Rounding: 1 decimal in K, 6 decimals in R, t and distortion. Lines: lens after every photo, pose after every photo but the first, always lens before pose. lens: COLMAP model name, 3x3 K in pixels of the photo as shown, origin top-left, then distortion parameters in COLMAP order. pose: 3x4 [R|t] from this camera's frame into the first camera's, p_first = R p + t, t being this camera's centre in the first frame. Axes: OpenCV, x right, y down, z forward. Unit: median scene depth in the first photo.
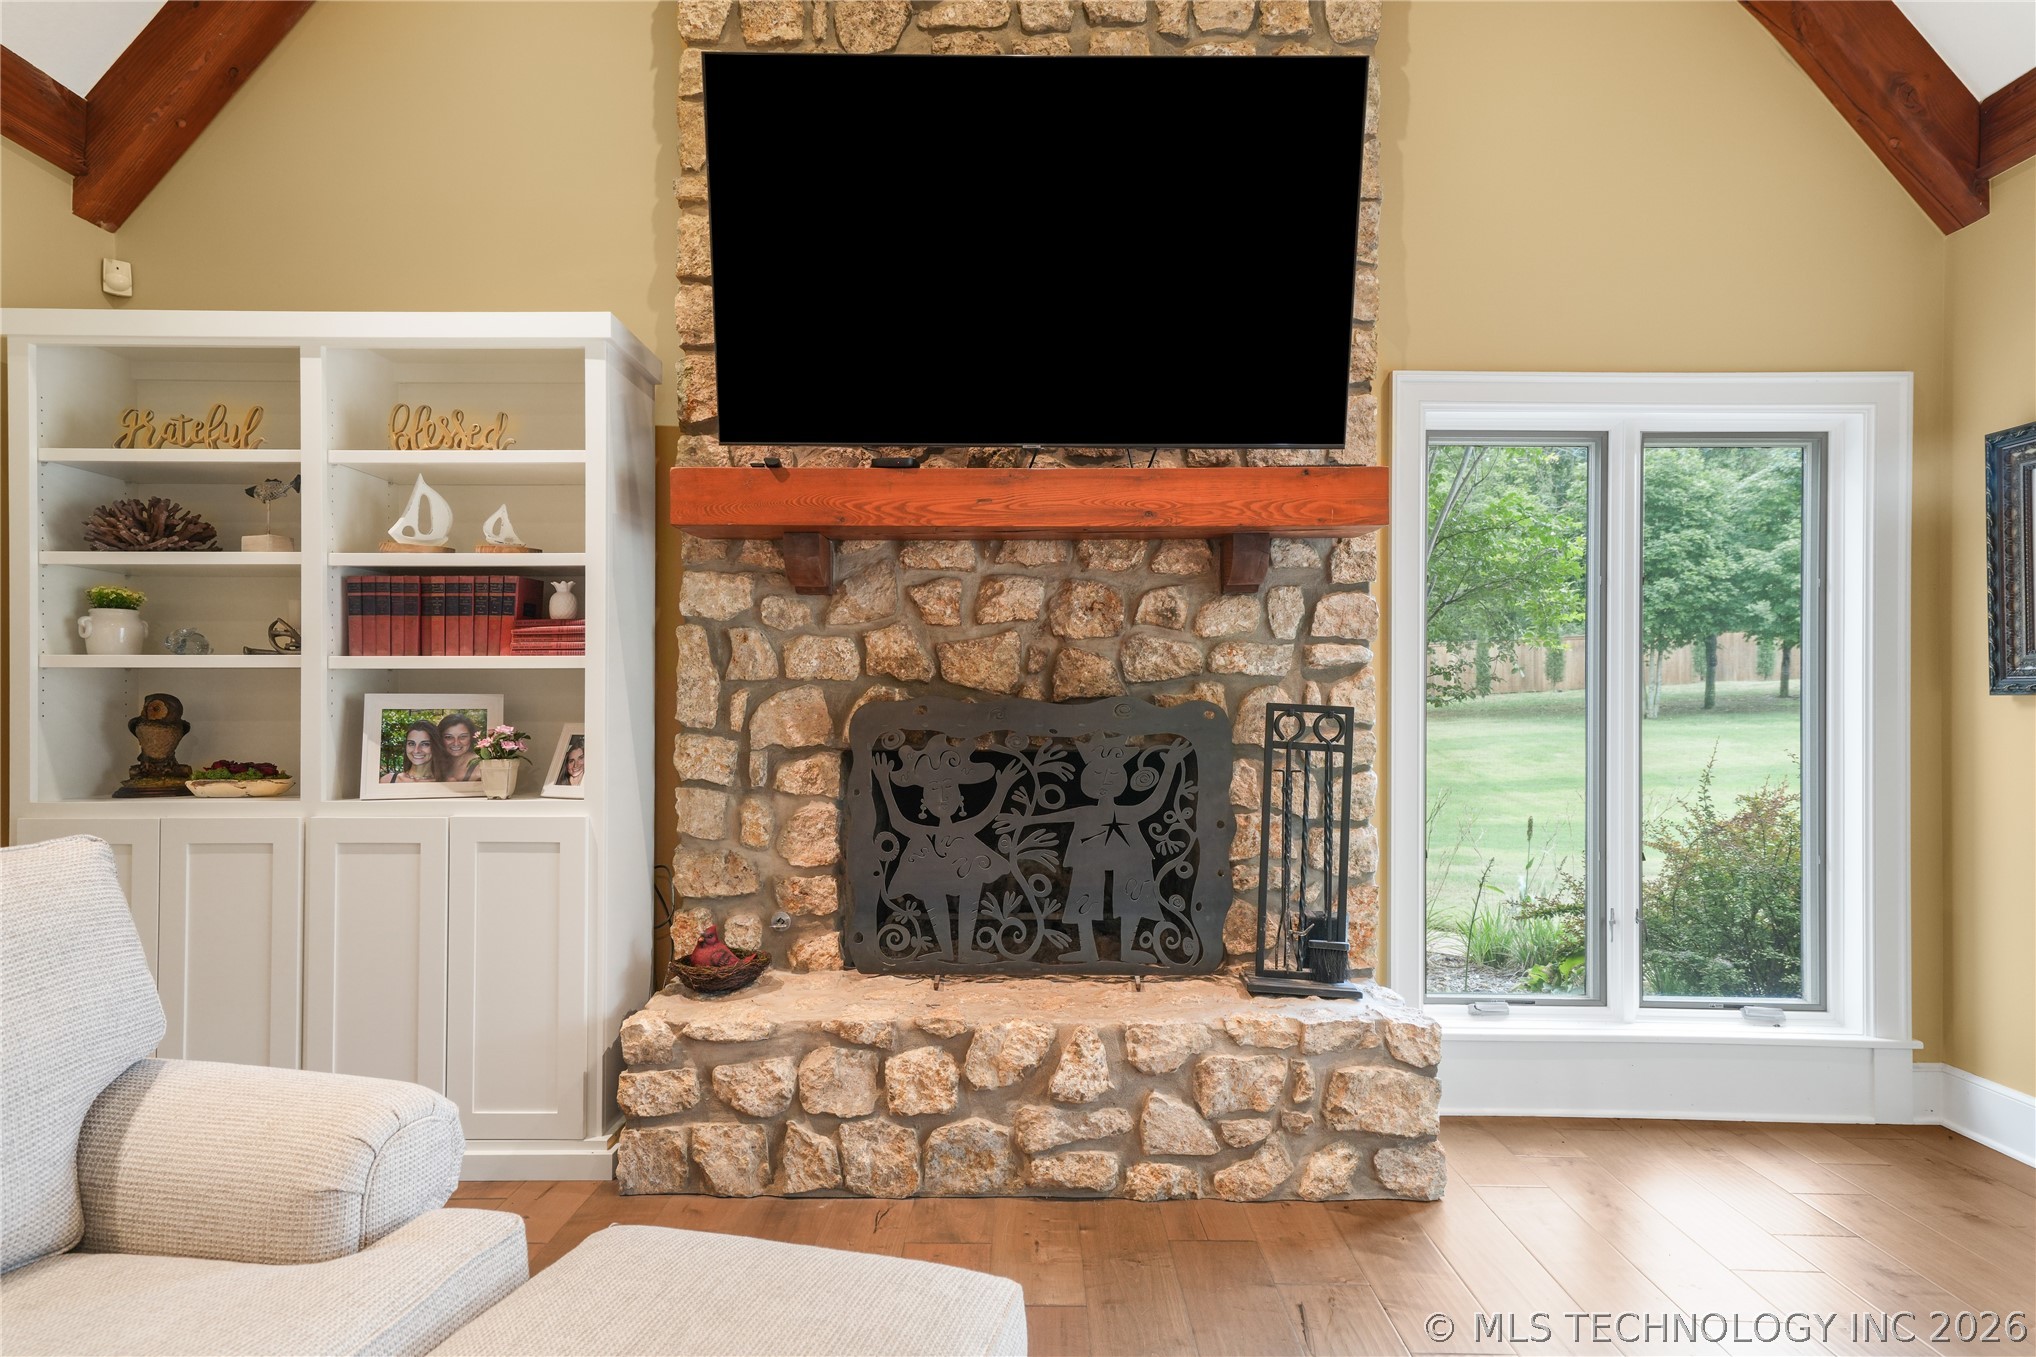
lens RADIAL K [[1174.6, 0, 1024.7], [0, 1174.6, 697.4], [0, 0, 1]] dist [0.018508, 0.011319]
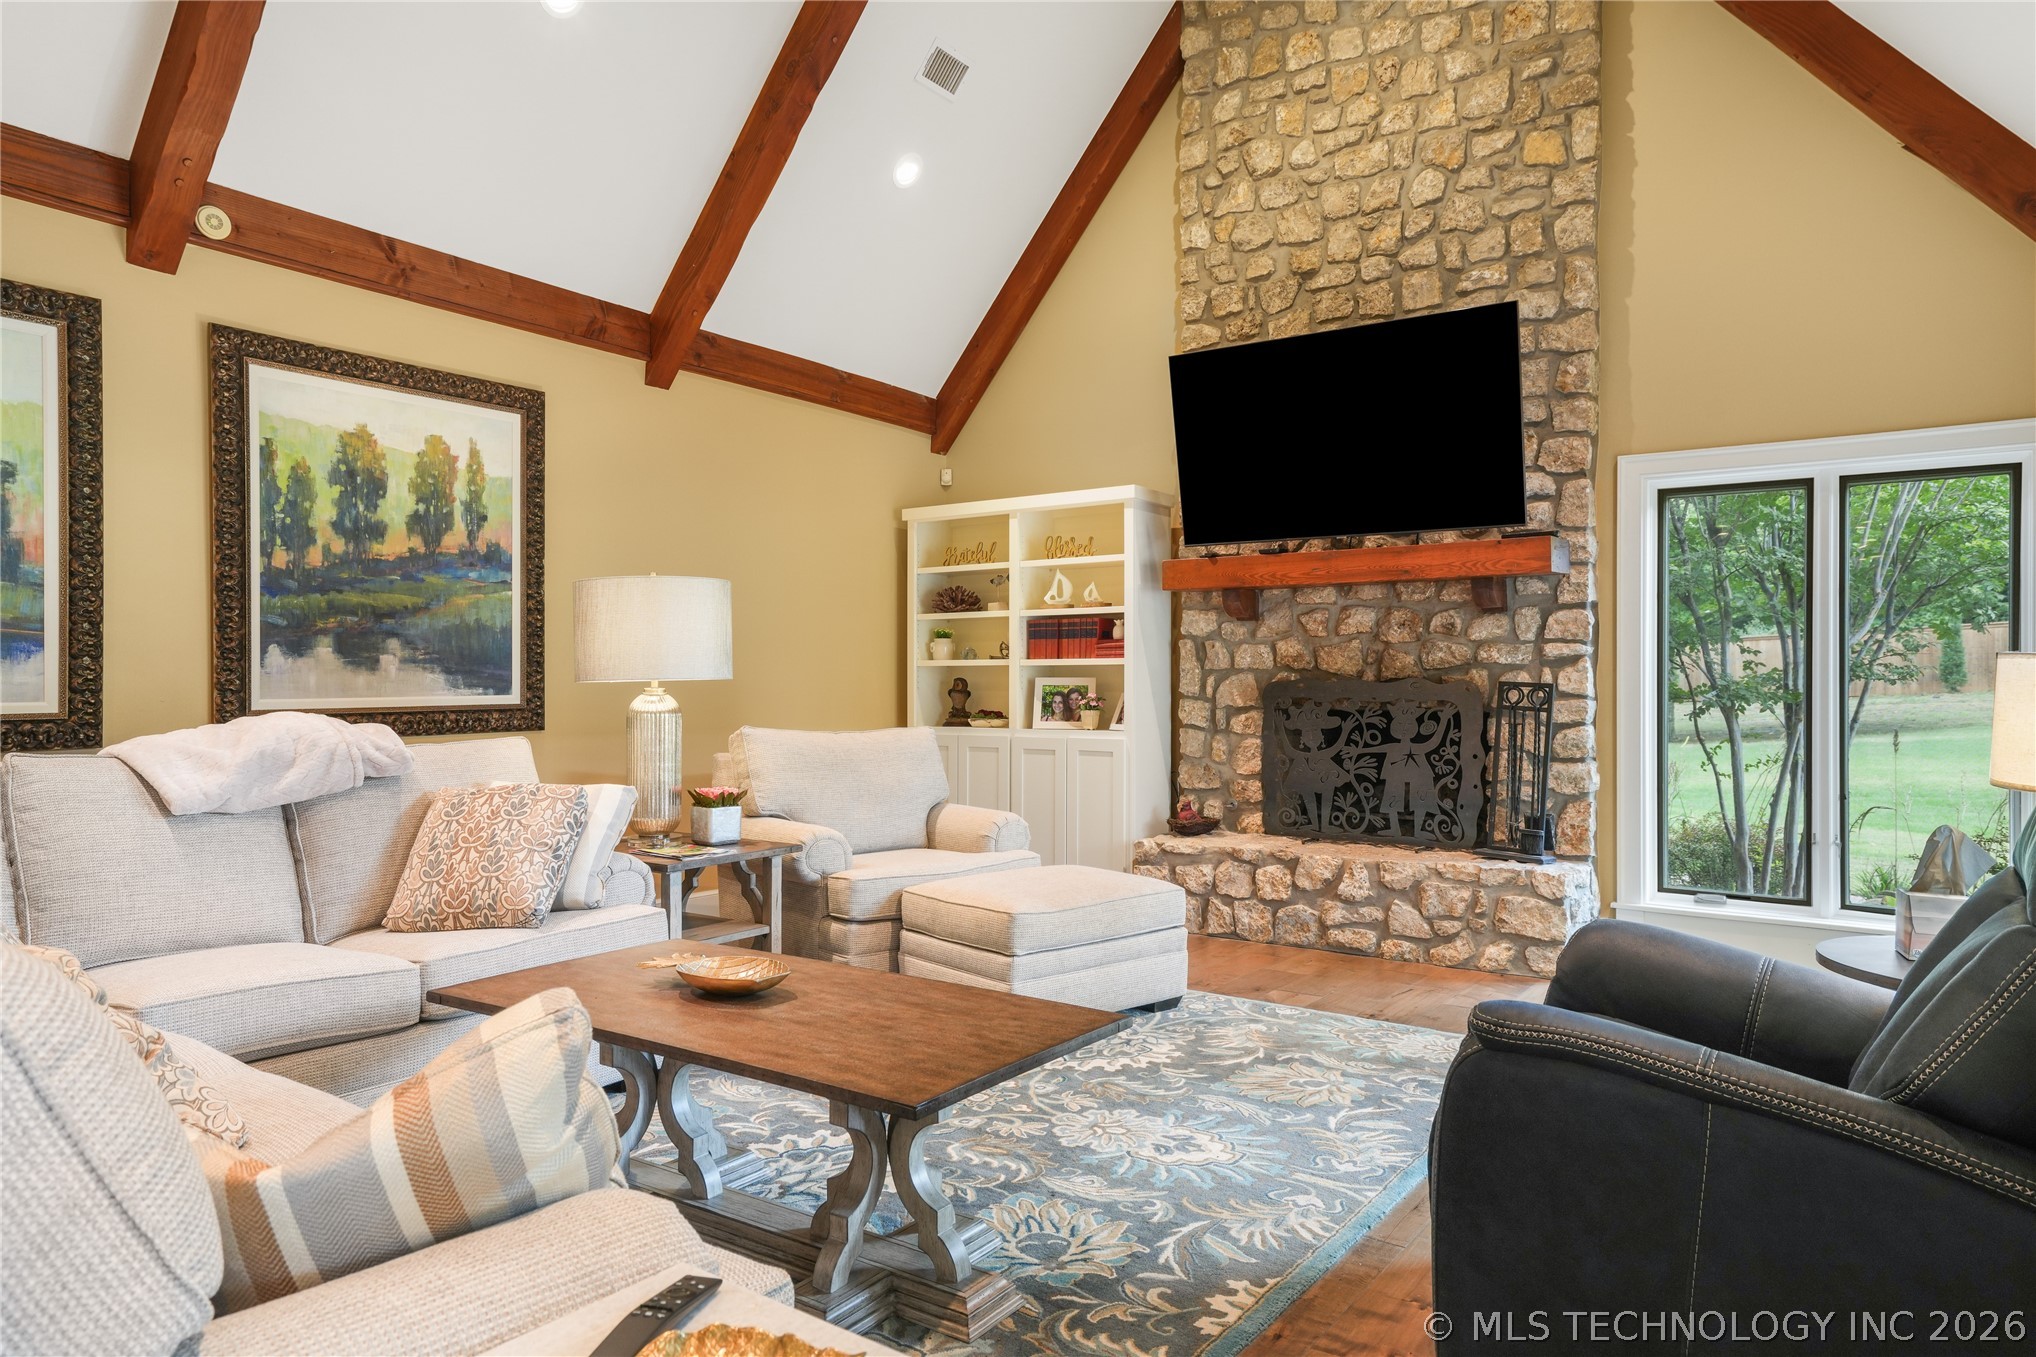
lens RADIAL K [[1296.7, 0, 1018.6], [0, 1296.7, 679.8], [0, 0, 1]] dist [0.003560, 0.001697]
pose [[0.817234, -0.003118, -0.576297, 0.703245], [0.002315, 0.999995, -0.002128, 0.005181], [0.576301, 0.000405, 0.817237, -0.842650]]
